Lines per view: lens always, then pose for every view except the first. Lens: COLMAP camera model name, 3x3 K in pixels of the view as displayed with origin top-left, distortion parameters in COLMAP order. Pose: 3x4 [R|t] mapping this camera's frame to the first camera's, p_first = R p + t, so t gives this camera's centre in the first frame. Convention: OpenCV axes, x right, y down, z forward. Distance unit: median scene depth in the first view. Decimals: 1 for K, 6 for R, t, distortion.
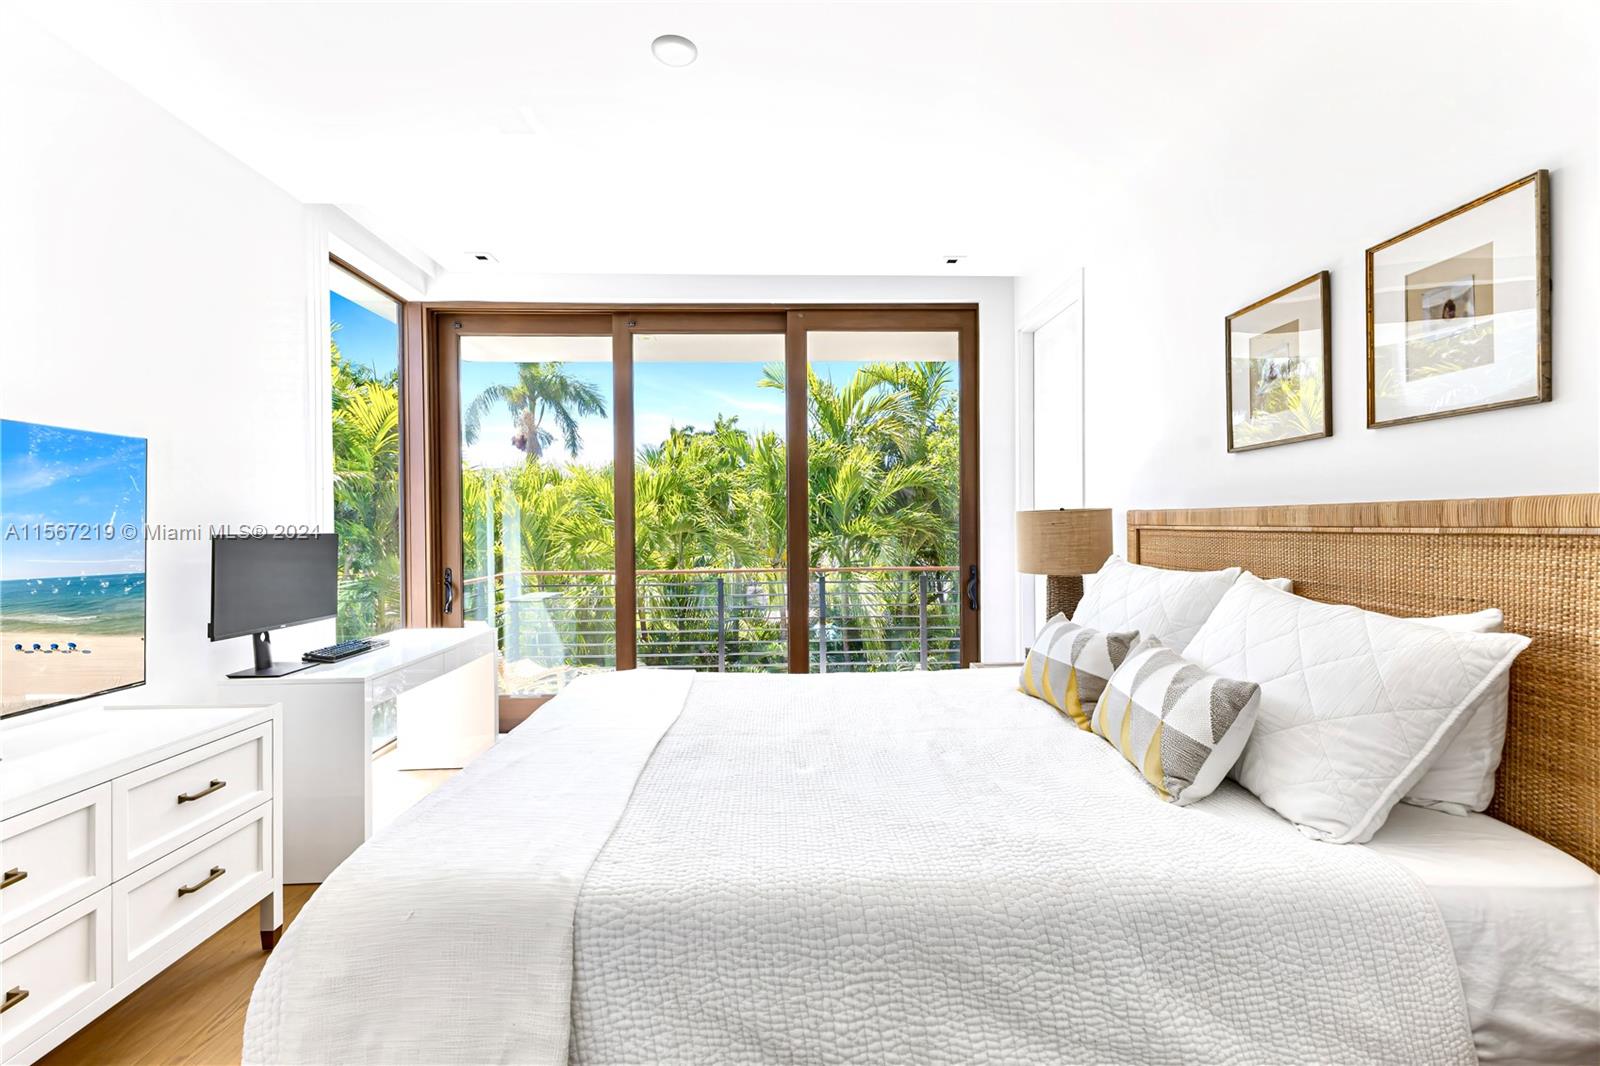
lens RADIAL K [[703.4, 0, 800.5], [0, 703.4, 531.1], [0, 0, 1]] dist [0.010141, -0.002973]
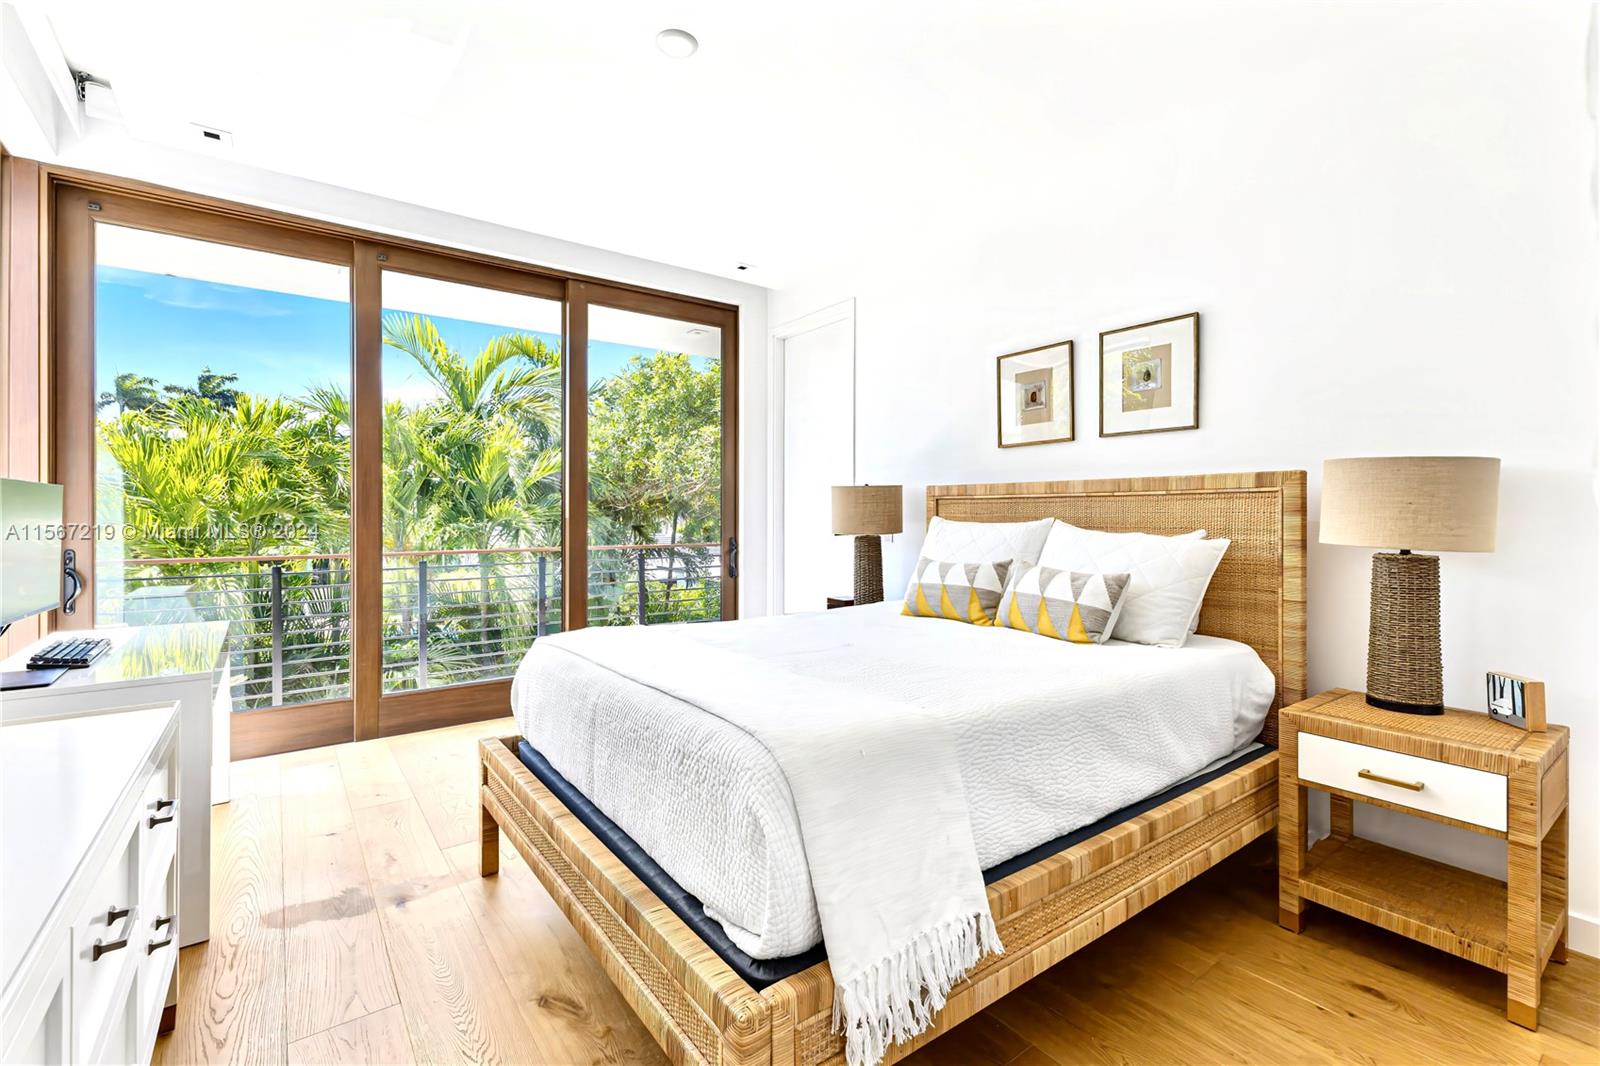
lens RADIAL K [[703.4, 0, 824.8], [0, 703.4, 520.6], [0, 0, 1]] dist [0.010141, -0.002973]
pose [[0.818081, 0.002762, 0.575097, -0.558953], [-0.001015, 0.999994, -0.003358, 0.049214], [-0.575103, 0.002163, 0.818078, -0.009892]]
